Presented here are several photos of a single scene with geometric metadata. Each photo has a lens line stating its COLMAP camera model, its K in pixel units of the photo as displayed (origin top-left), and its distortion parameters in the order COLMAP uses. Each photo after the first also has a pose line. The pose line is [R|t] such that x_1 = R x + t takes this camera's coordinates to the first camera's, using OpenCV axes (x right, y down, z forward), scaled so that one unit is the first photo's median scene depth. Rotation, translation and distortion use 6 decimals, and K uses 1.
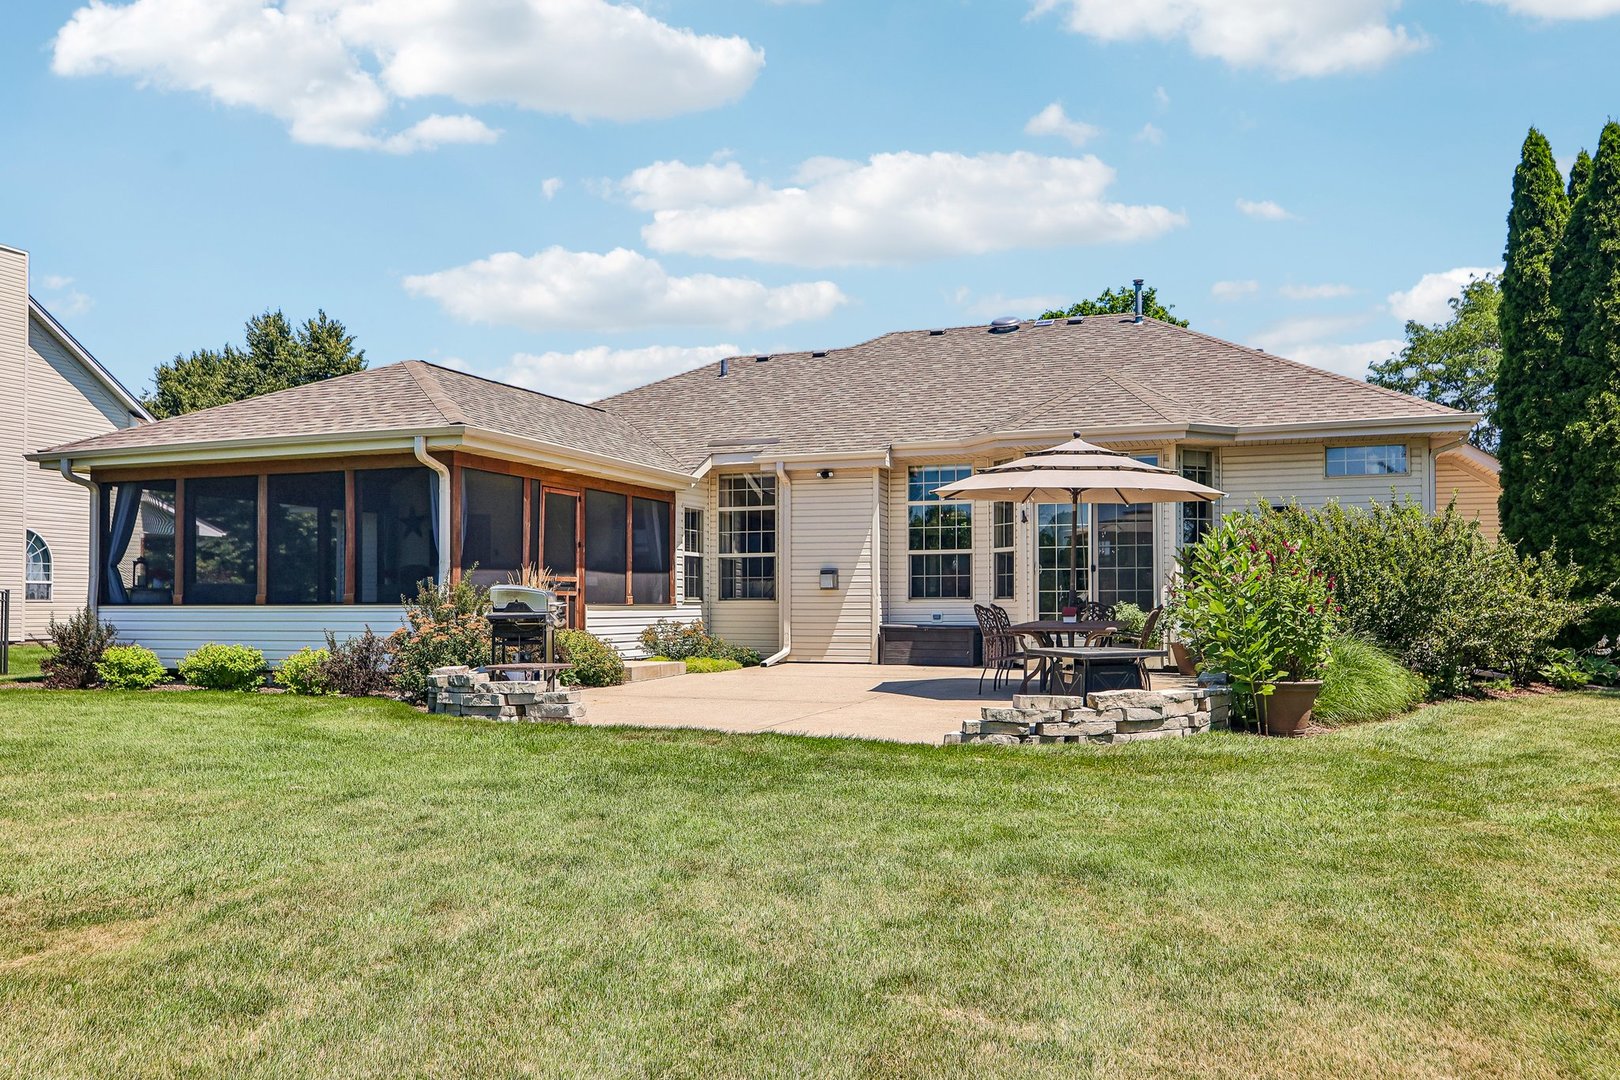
lens RADIAL K [[1267.7, 0, 805.8], [0, 1267.7, 549.0], [0, 0, 1]] dist [0.022665, 0.010531]
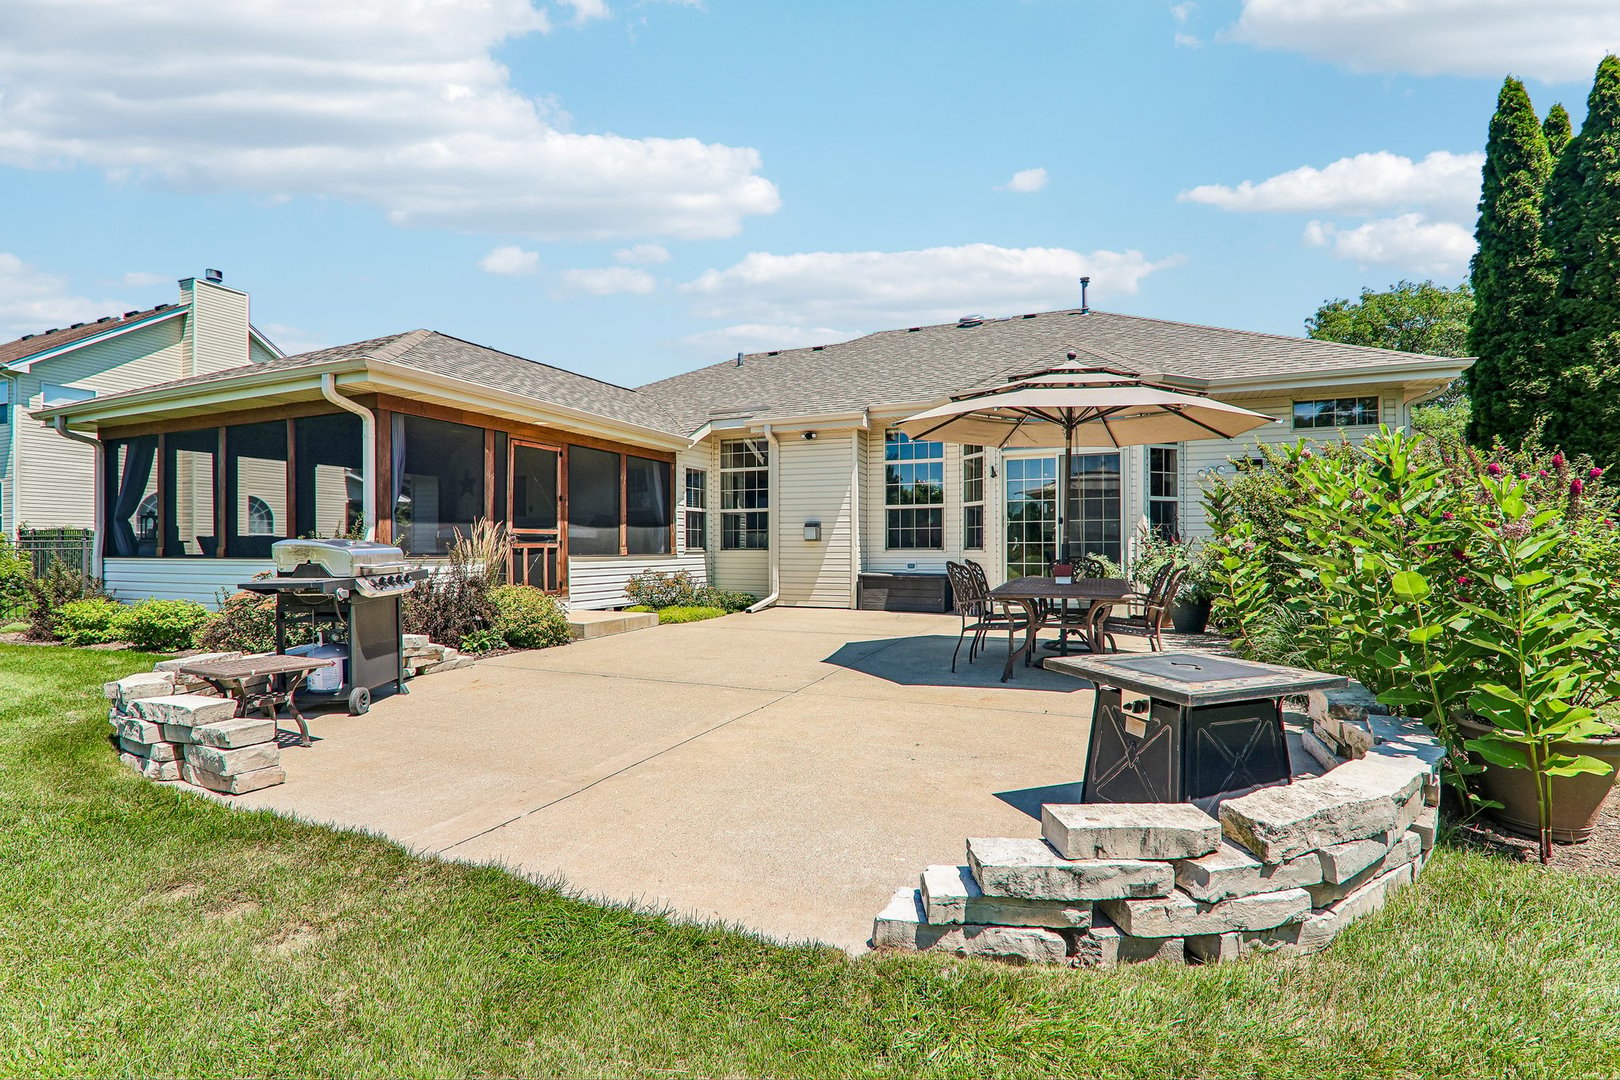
lens RADIAL K [[759.6, 0, 820.3], [0, 759.6, 533.3], [0, 0, 1]] dist [0.003047, -0.000612]
pose [[0.999545, -0.001268, -0.030148, 0.053320], [0.002050, 0.999662, 0.025904, 0.009892], [0.030105, -0.025954, 0.999210, 0.408741]]
